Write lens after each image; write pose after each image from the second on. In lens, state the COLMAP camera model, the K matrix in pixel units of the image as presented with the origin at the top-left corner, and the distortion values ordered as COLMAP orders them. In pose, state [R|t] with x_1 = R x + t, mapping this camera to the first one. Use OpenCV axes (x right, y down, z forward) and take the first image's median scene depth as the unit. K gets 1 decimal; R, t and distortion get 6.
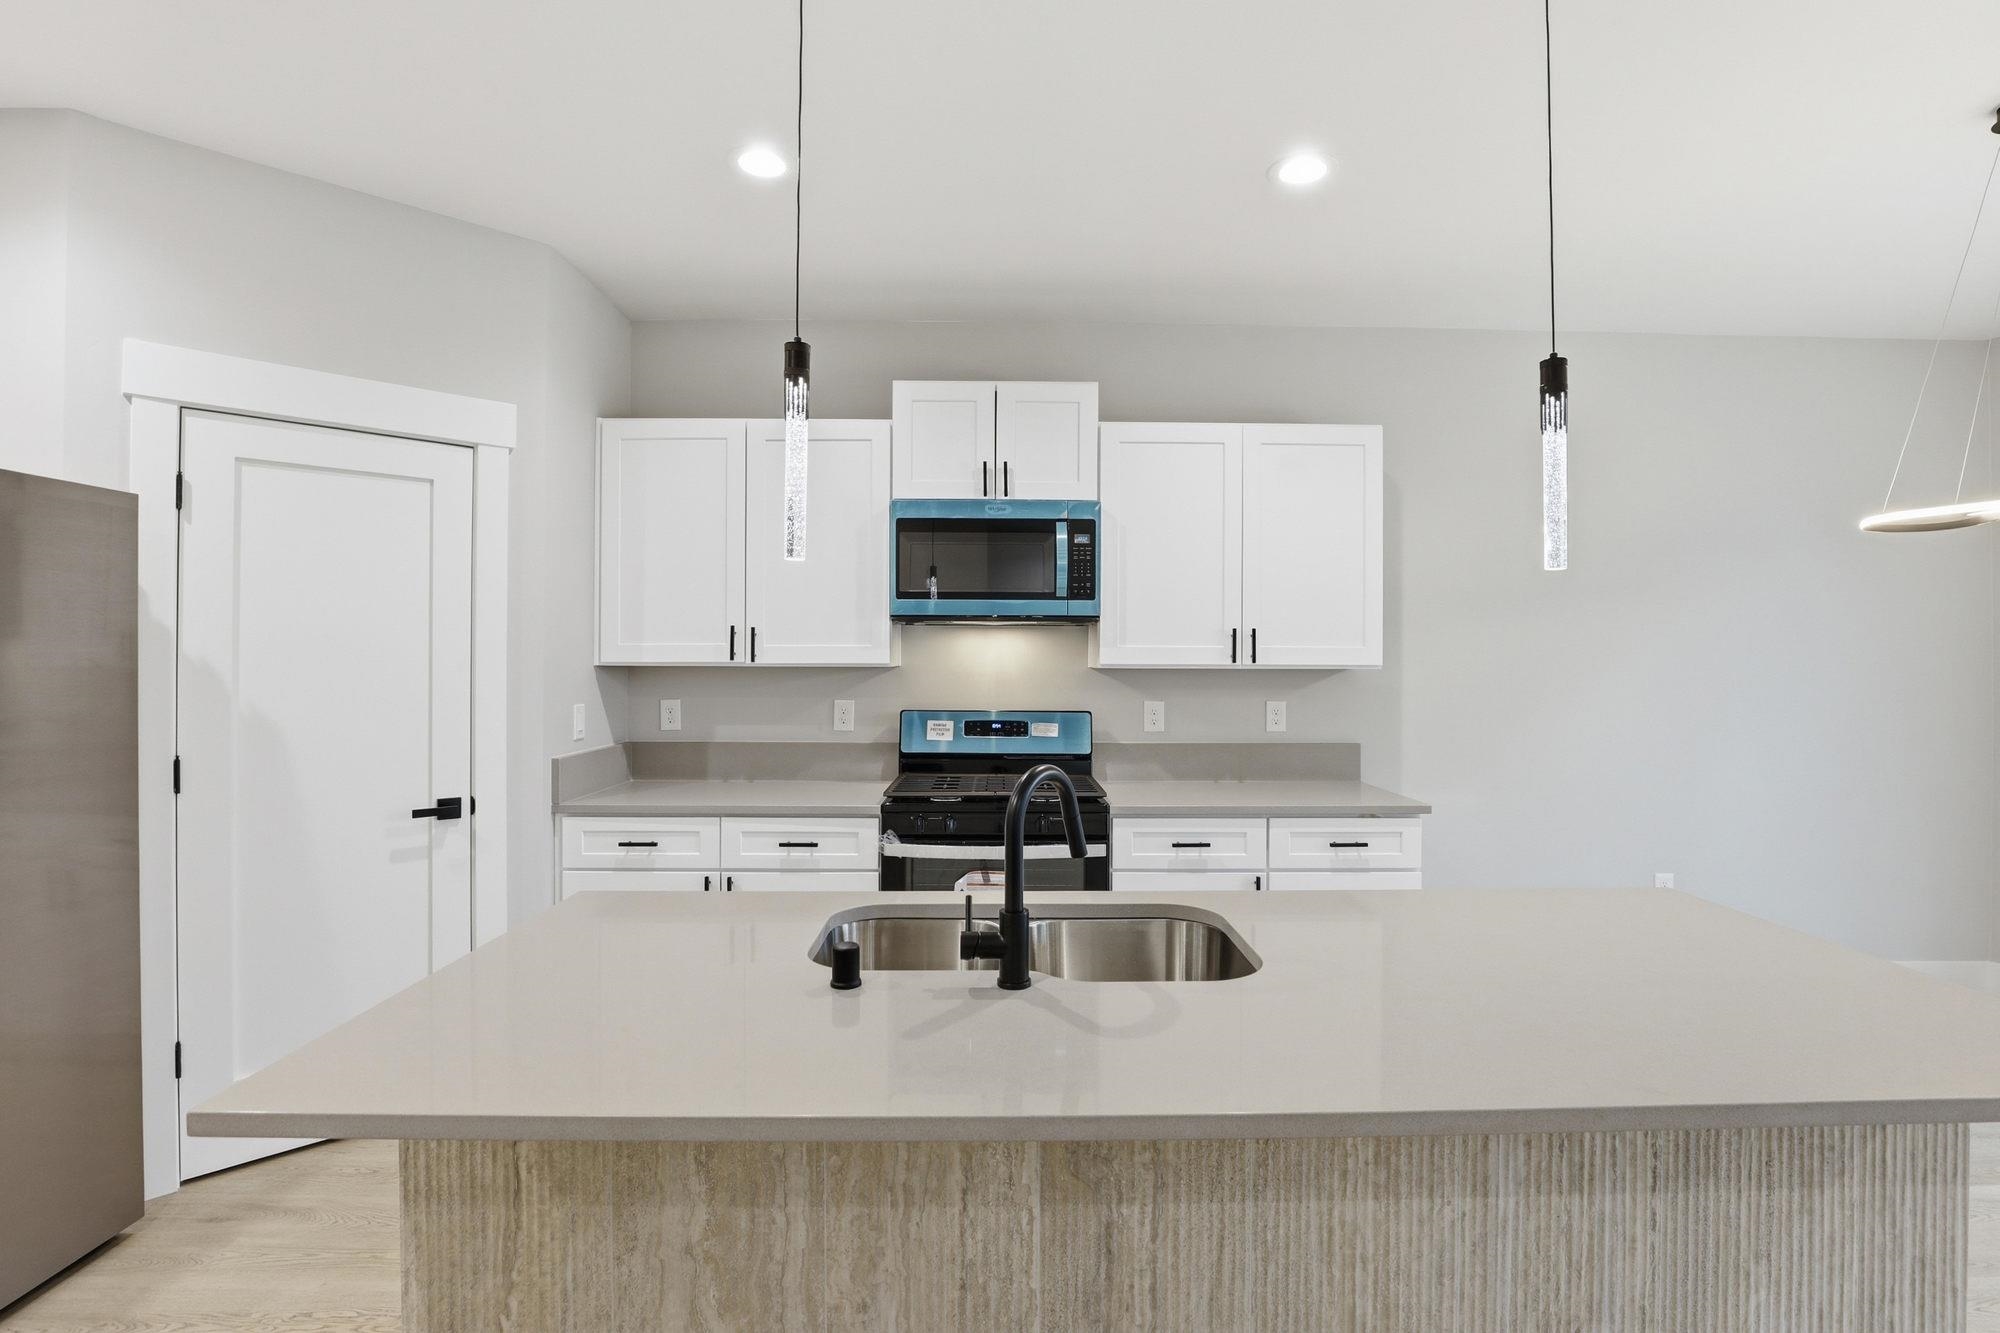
lens RADIAL K [[941.5, 0, 1027.7], [0, 941.5, 659.1], [0, 0, 1]] dist [-0.034139, 0.006256]
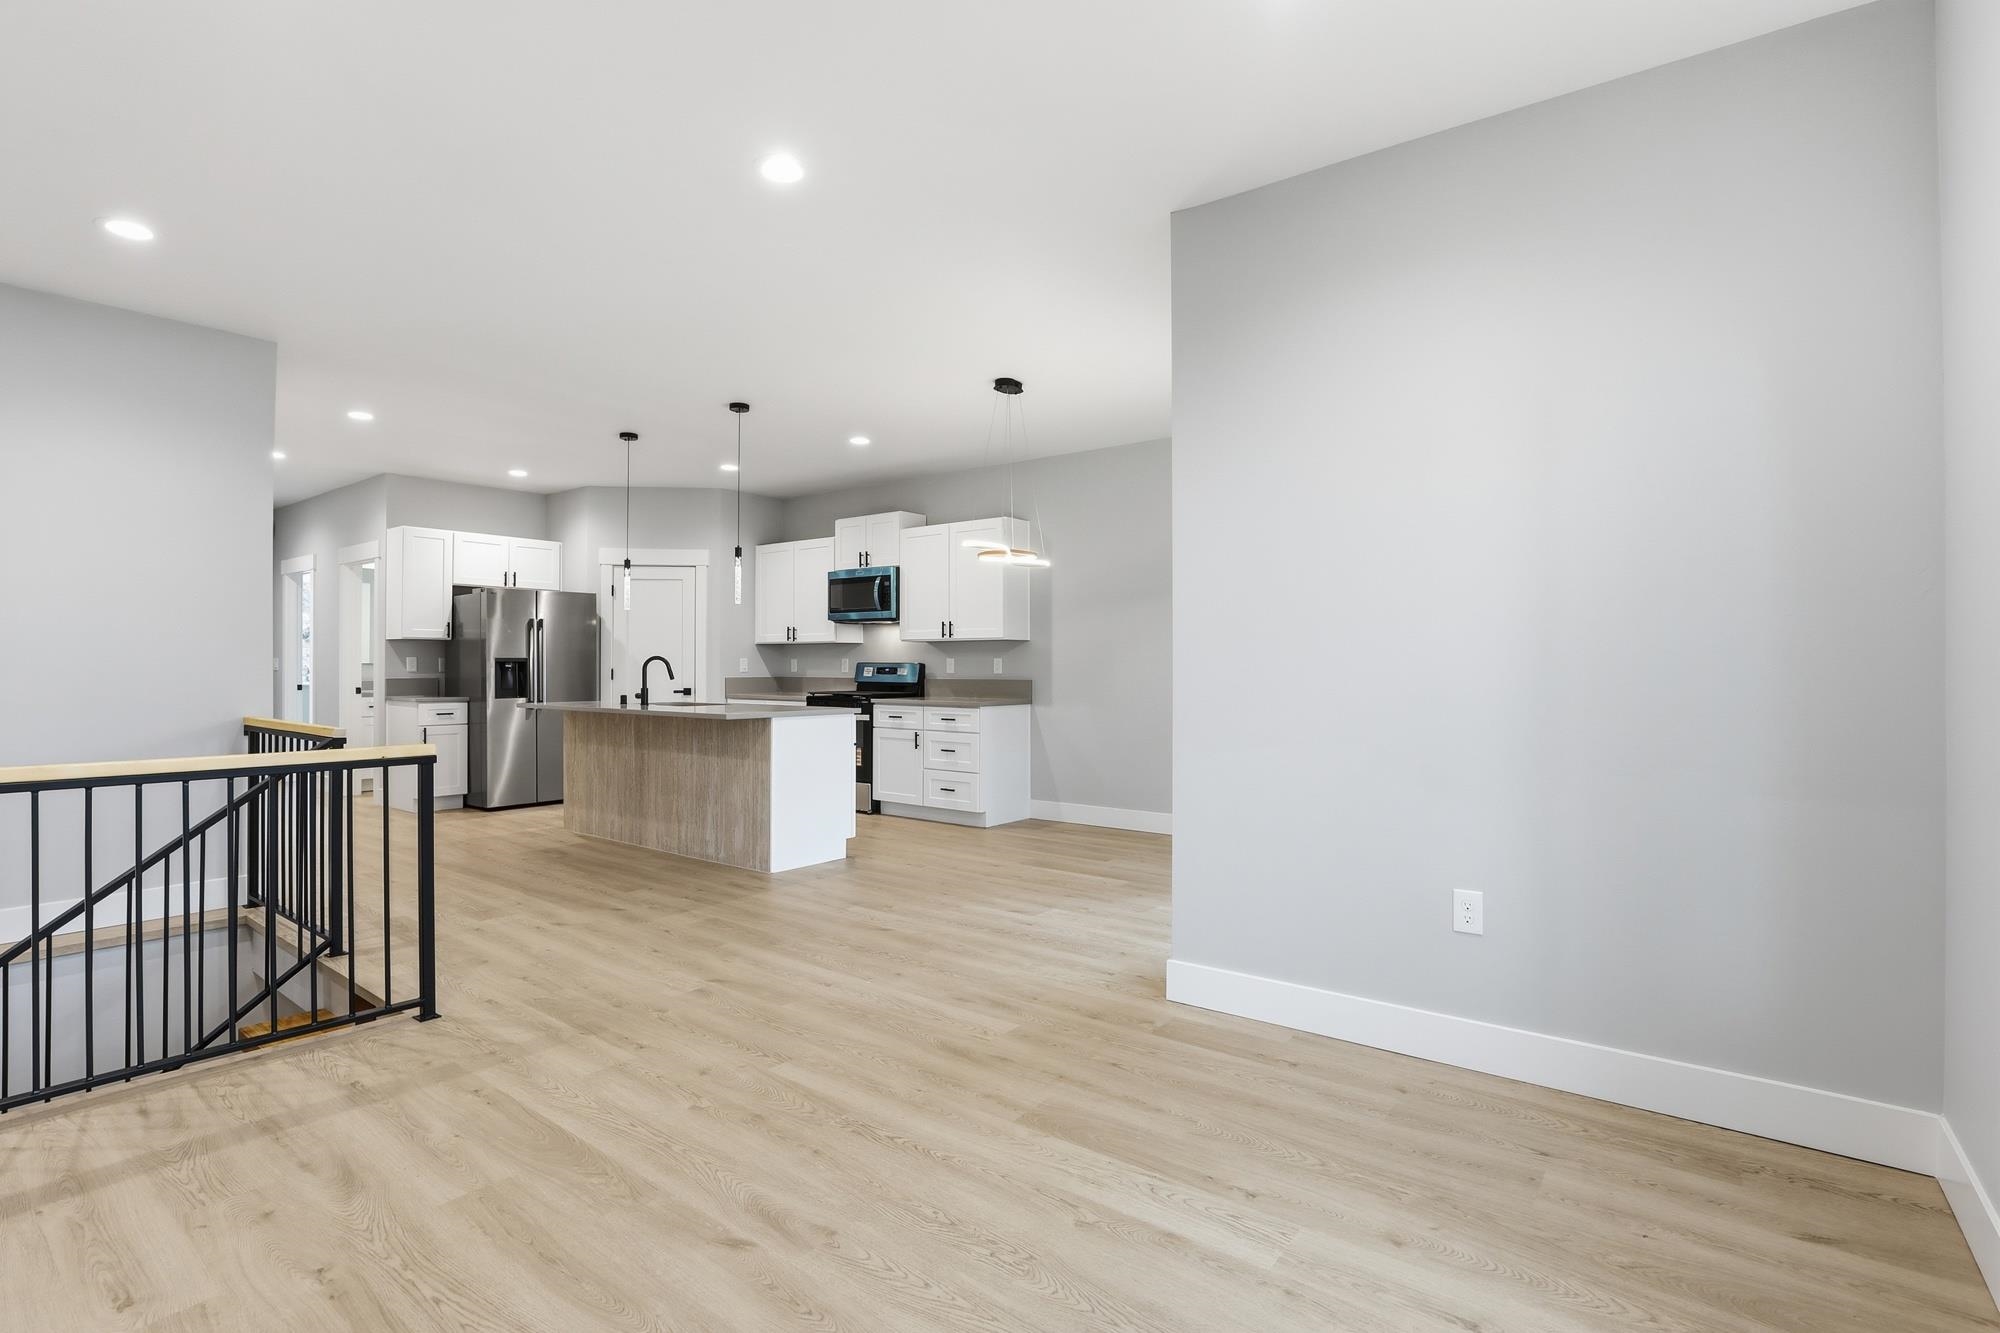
lens RADIAL K [[941.5, 0, 1027.7], [0, 941.5, 659.1], [0, 0, 1]] dist [-0.034139, 0.006256]
pose [[0.796491, -0.007248, -0.604607, 1.665212], [0.001816, 0.999952, -0.009595, 0.073188], [0.604647, 0.006544, 0.796466, -0.575997]]
